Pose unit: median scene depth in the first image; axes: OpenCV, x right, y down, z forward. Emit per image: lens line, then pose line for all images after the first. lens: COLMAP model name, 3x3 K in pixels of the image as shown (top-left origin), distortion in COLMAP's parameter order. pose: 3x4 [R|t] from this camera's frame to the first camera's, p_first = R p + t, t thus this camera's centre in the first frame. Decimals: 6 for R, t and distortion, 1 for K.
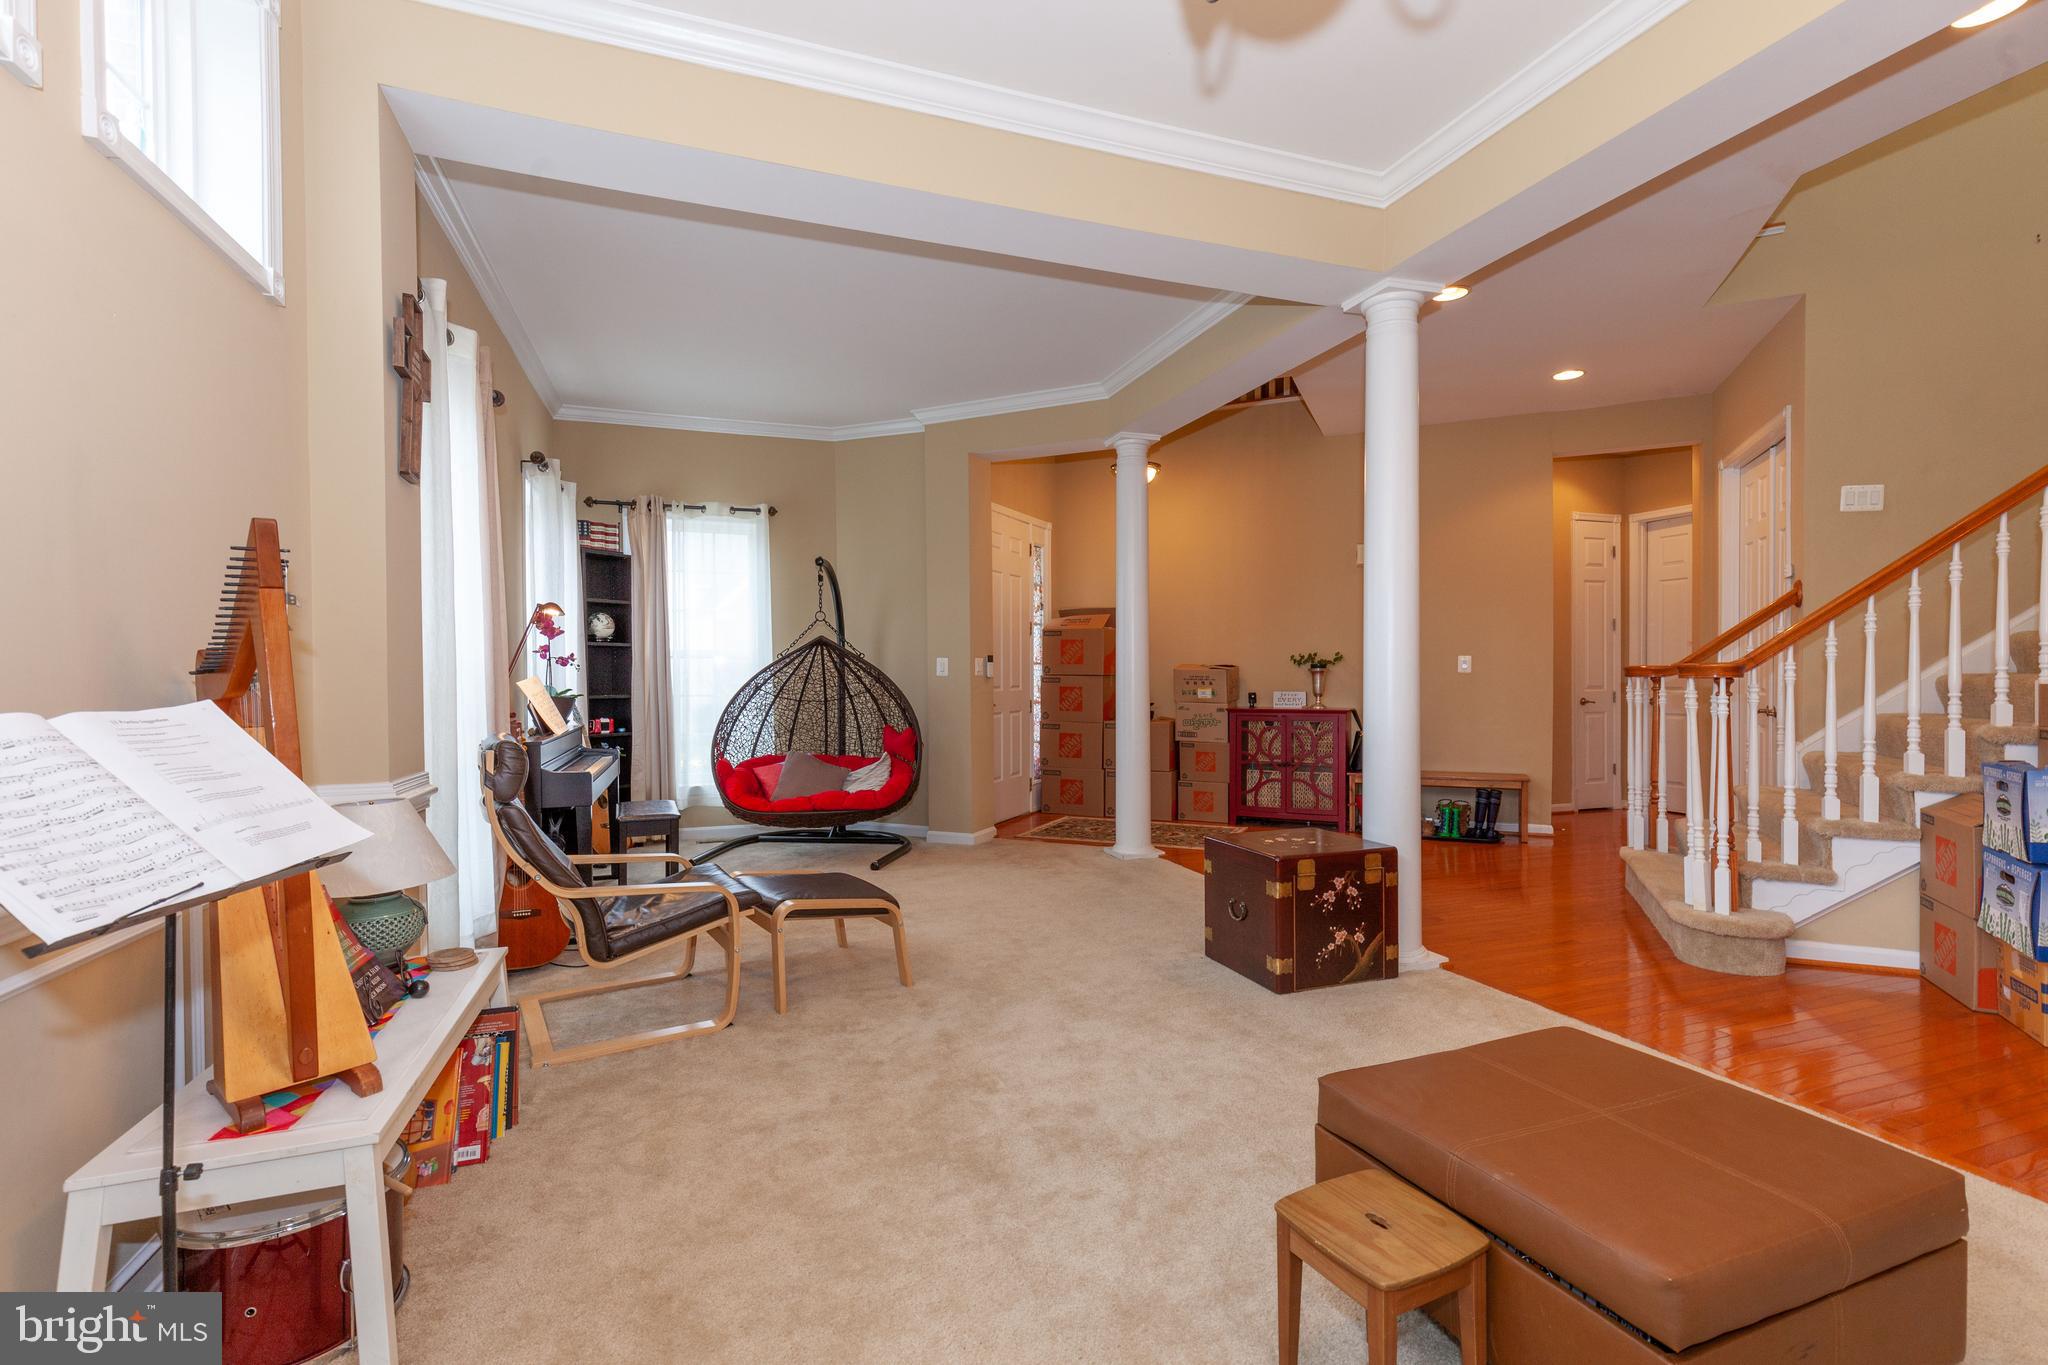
lens RADIAL K [[951.3, 0, 1024.0], [0, 951.3, 682.5], [0, 0, 1]] dist [-0.000862, -0.000149]
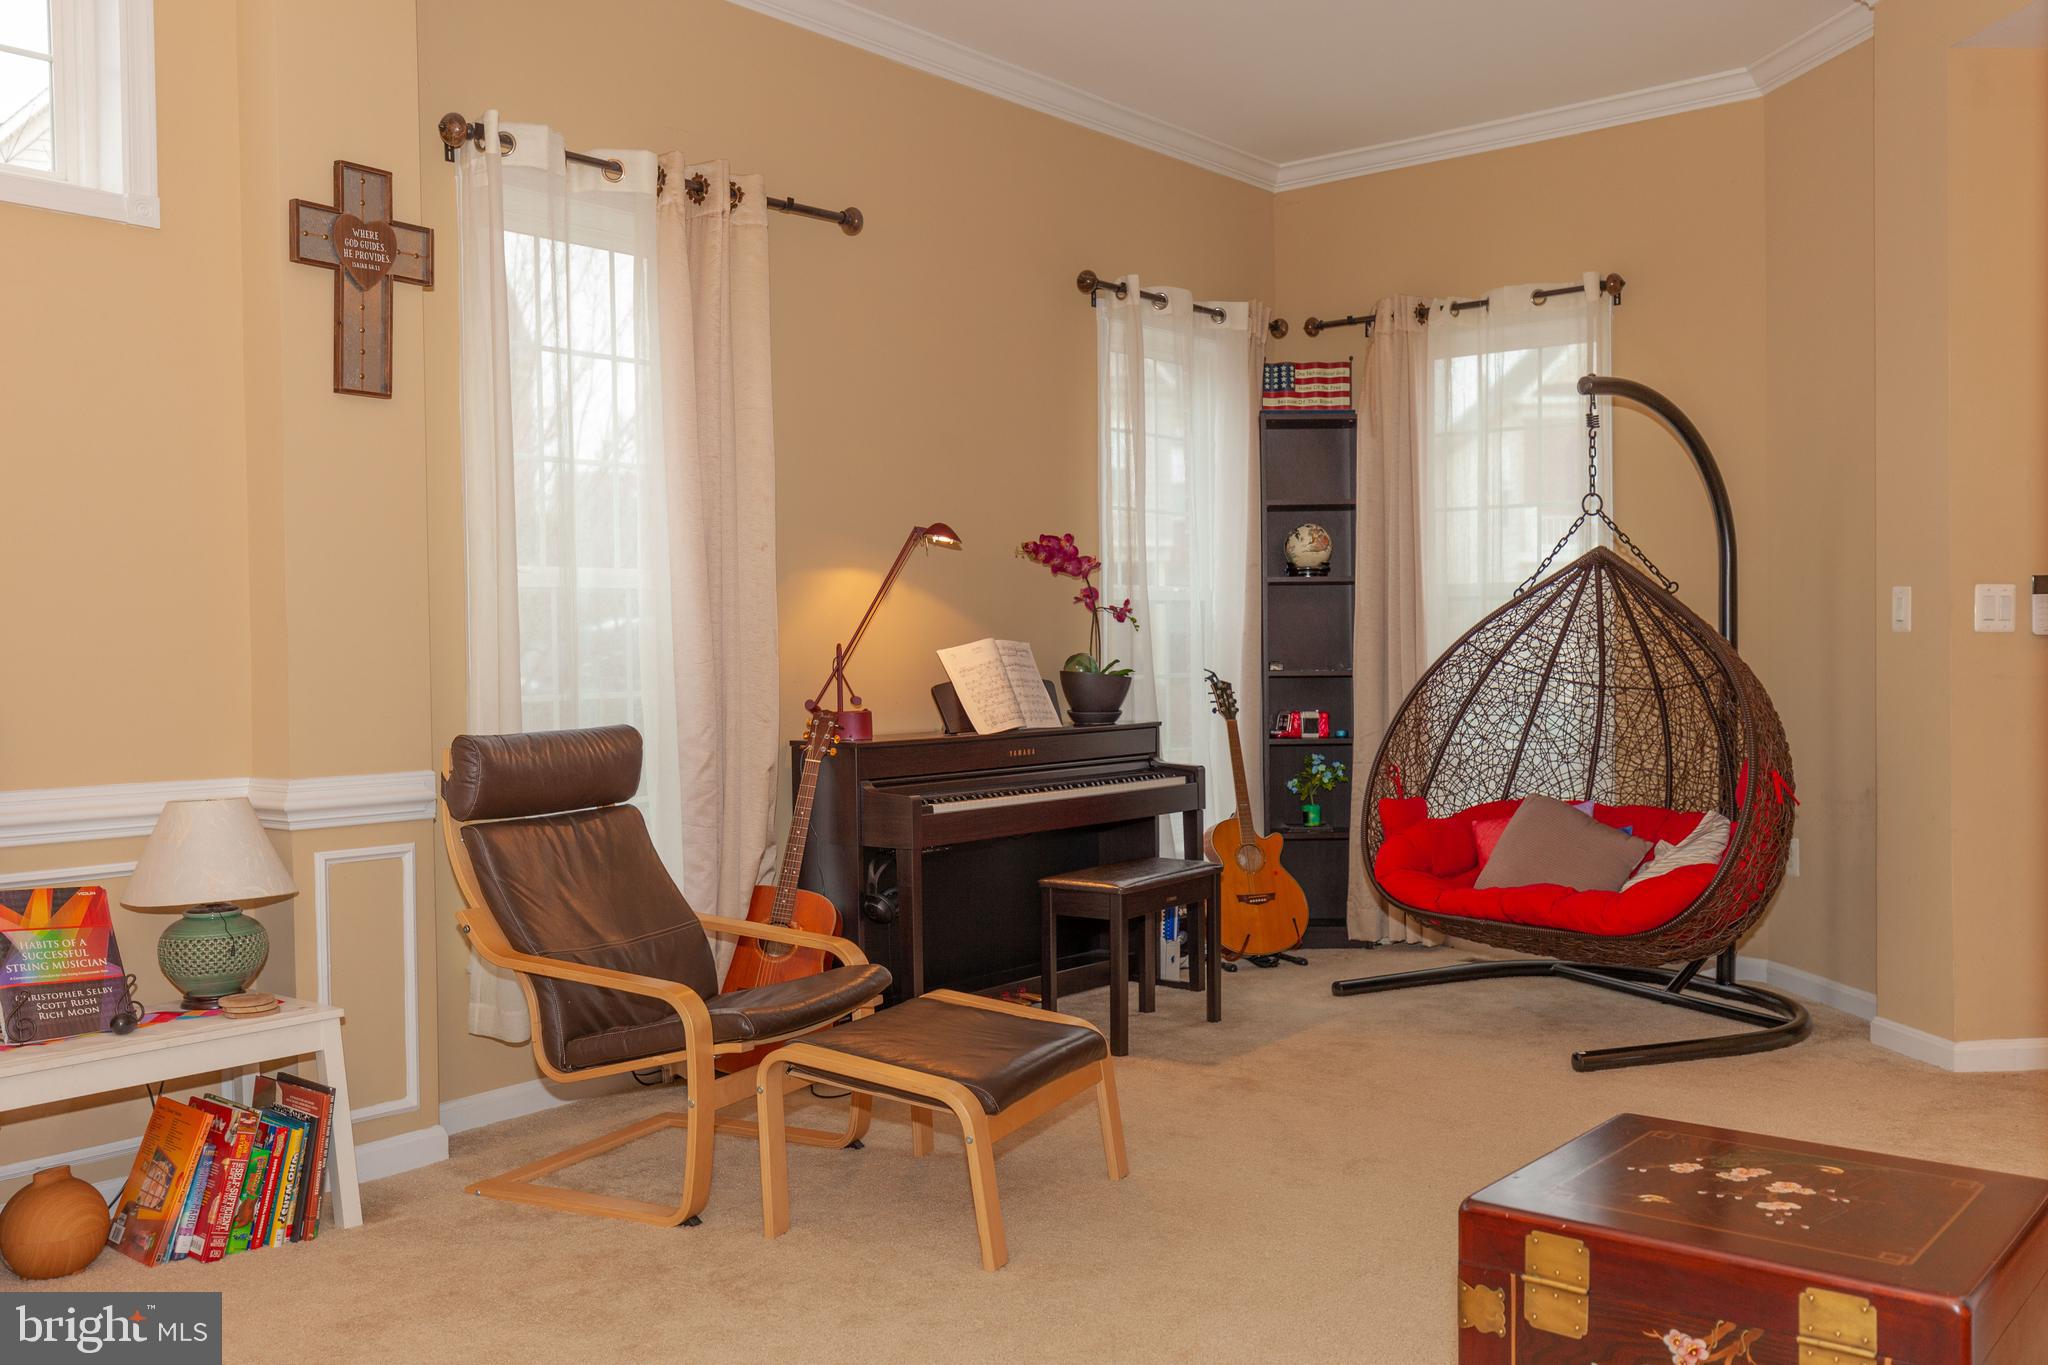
lens RADIAL K [[1811.2, 0, 1024.0], [0, 1811.2, 682.5], [0, 0, 1]] dist [0.002667, 0.000257]
pose [[0.523604, 0.015834, -0.851815, 0.380666], [0.006045, 0.999733, 0.022300, -0.004207], [0.851940, -0.016825, 0.523368, 0.295815]]
